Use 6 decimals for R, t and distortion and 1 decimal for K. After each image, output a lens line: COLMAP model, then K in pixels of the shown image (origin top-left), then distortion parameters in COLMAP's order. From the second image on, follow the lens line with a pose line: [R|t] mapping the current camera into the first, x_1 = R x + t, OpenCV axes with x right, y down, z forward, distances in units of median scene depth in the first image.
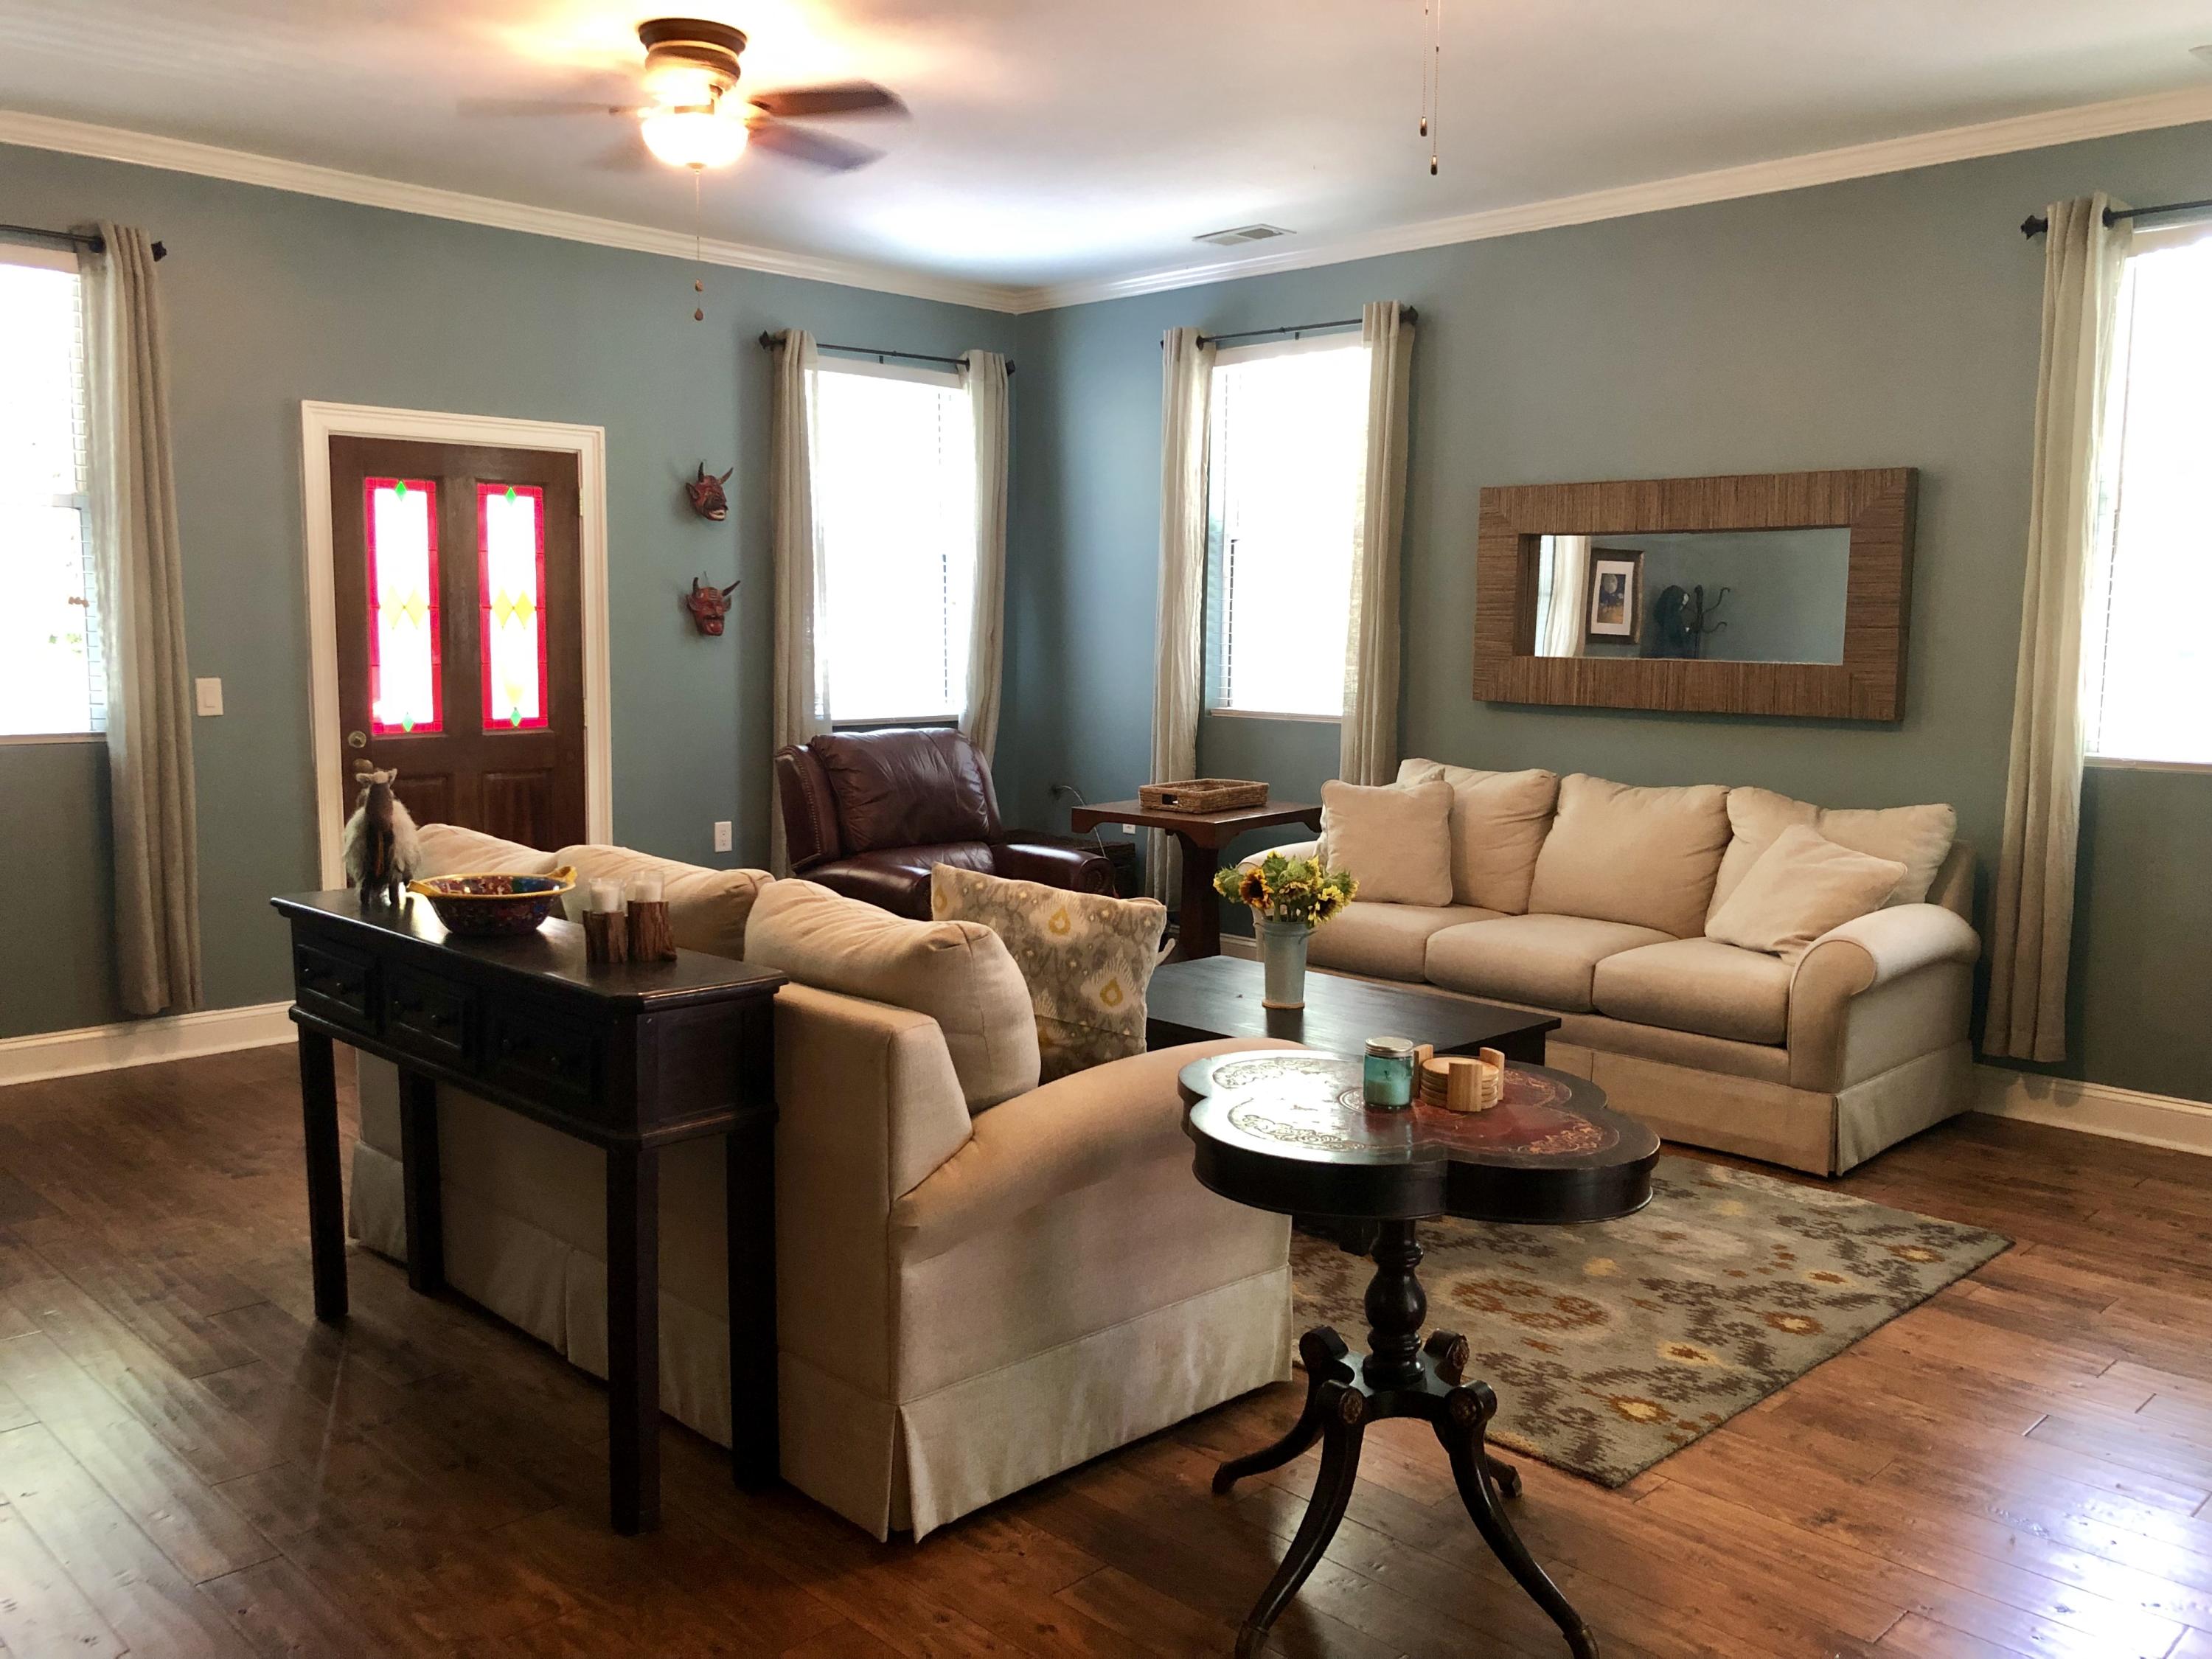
lens RADIAL K [[1804.9, 0, 1106.0], [0, 1804.9, 829.5], [0, 0, 1]] dist [0.004443, 0.003403]
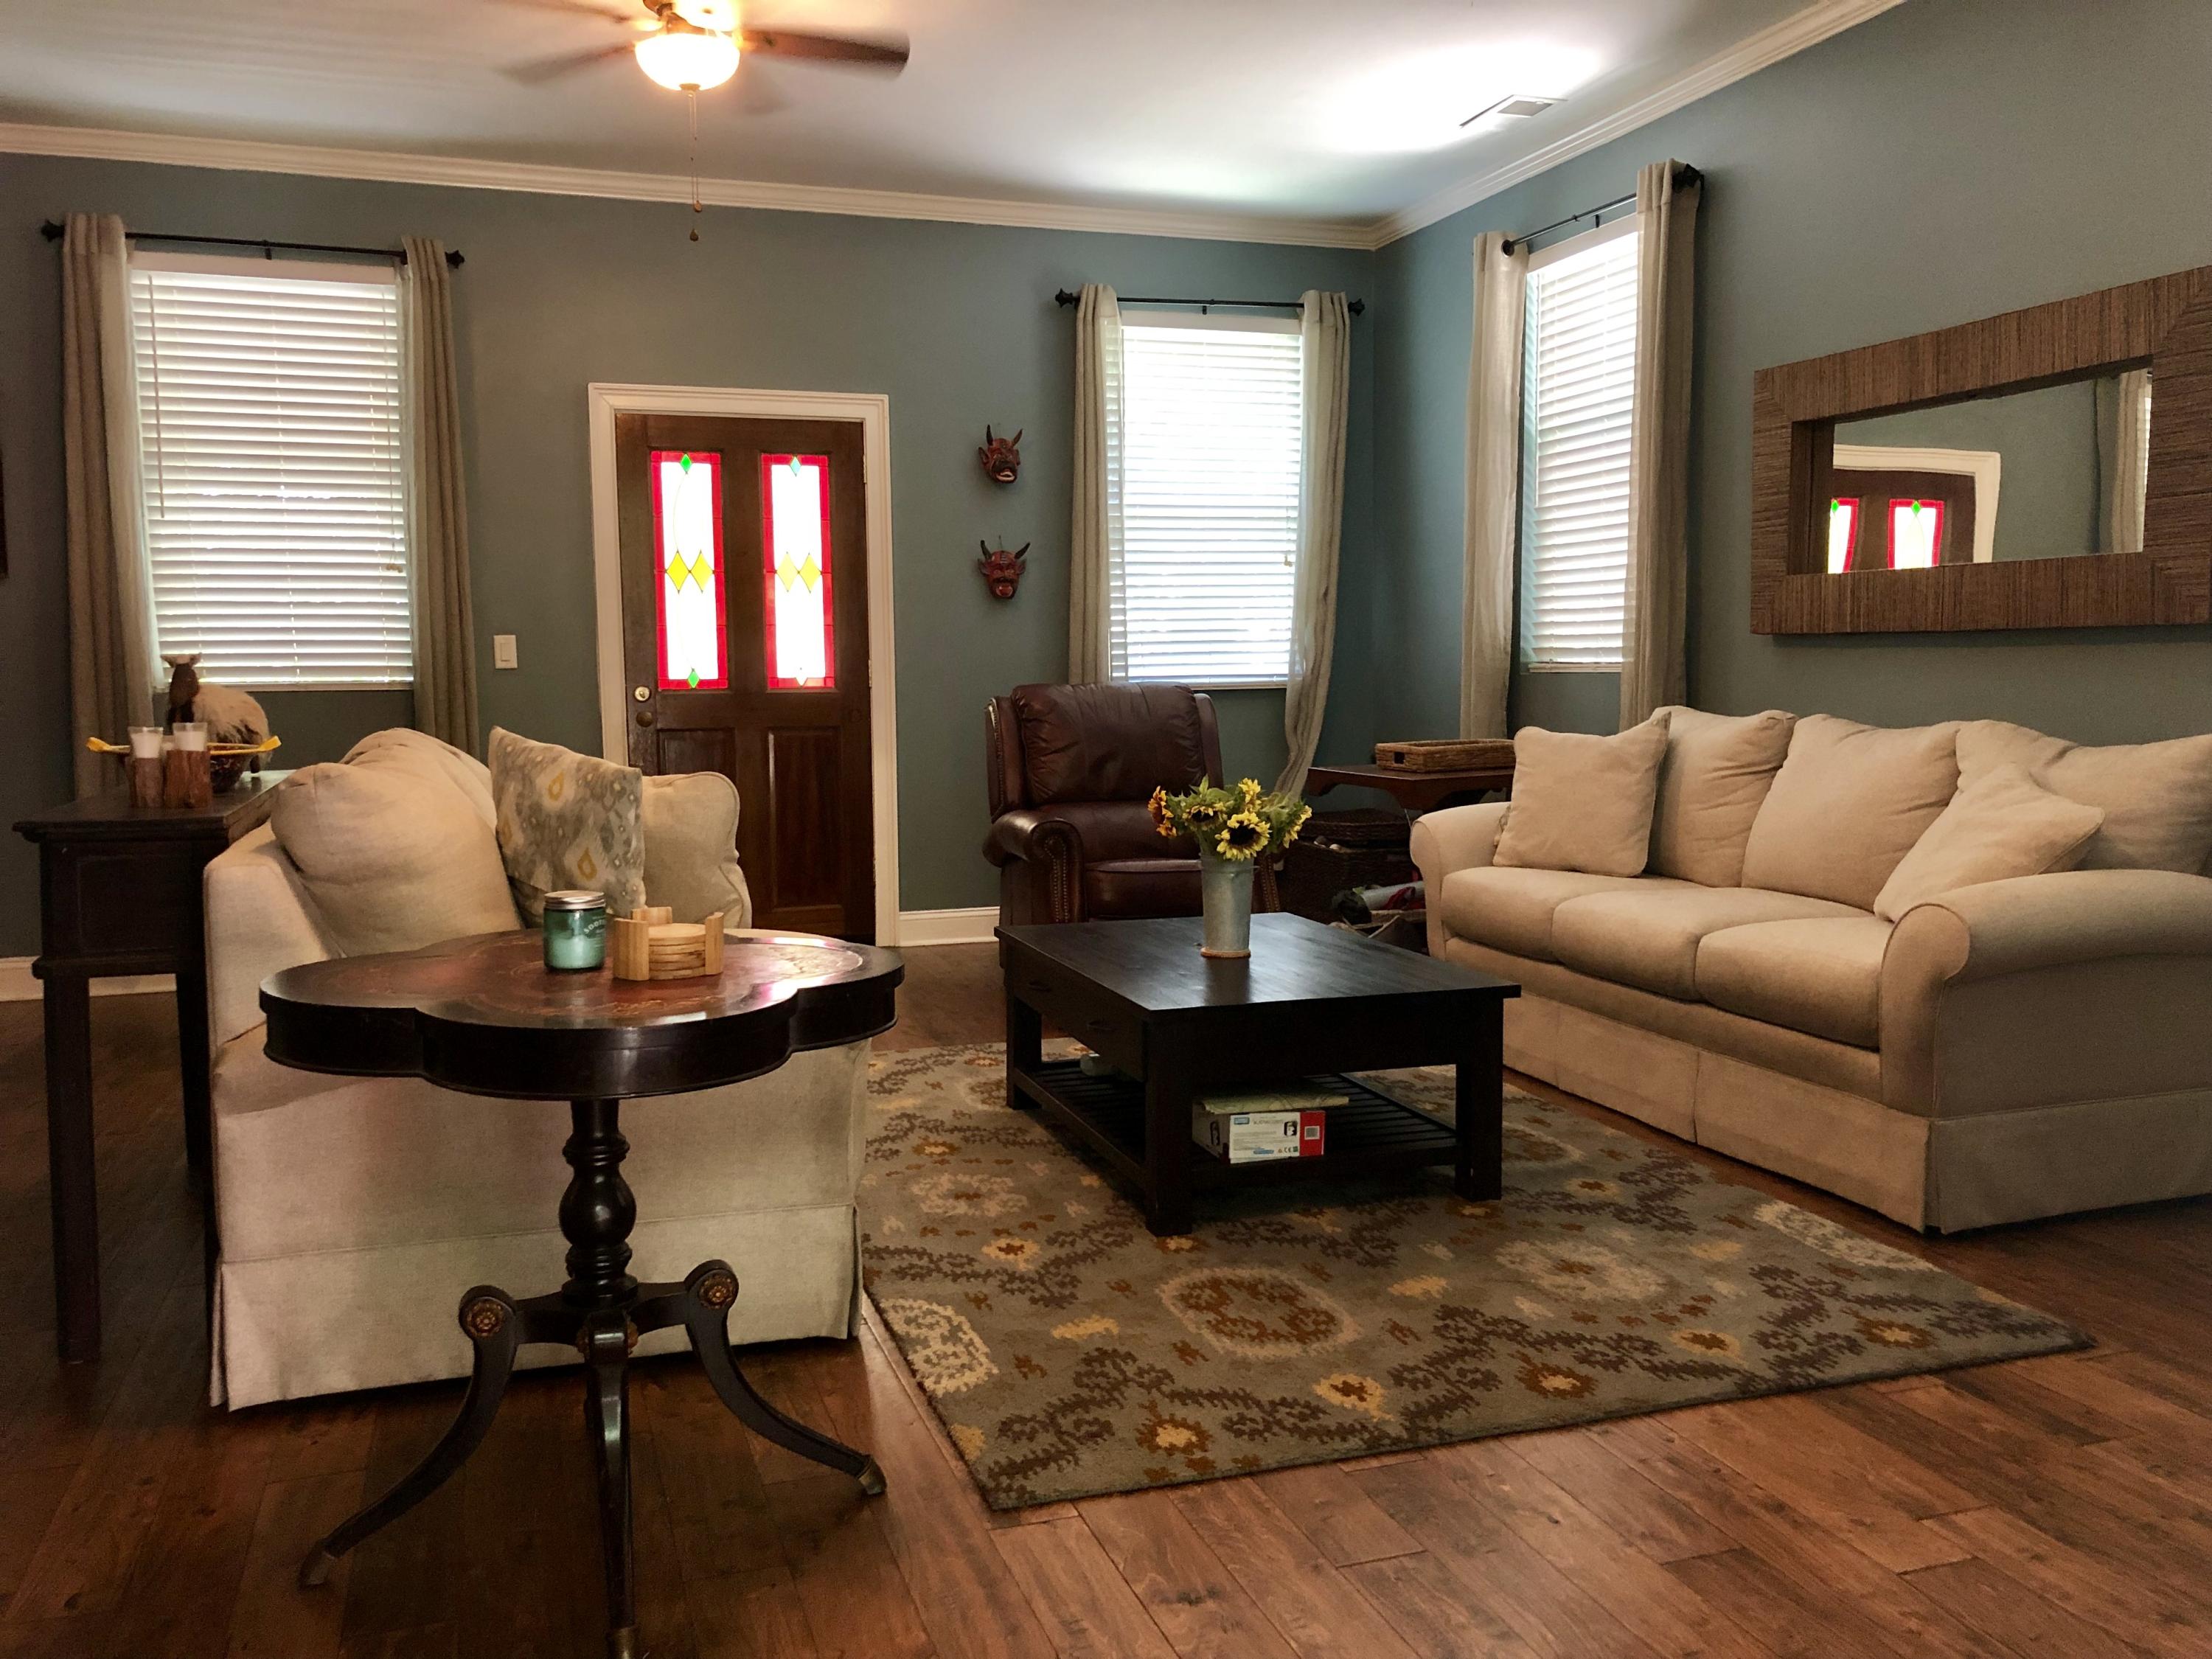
lens RADIAL K [[1783.4, 0, 1104.1], [0, 1783.4, 852.7], [0, 0, 1]] dist [0.005120, -0.003657]
pose [[0.894480, 0.028069, -0.446226, 0.421317], [-0.032224, 0.999479, -0.001724, 0.051787], [0.445945, 0.015921, 0.894919, 0.210153]]
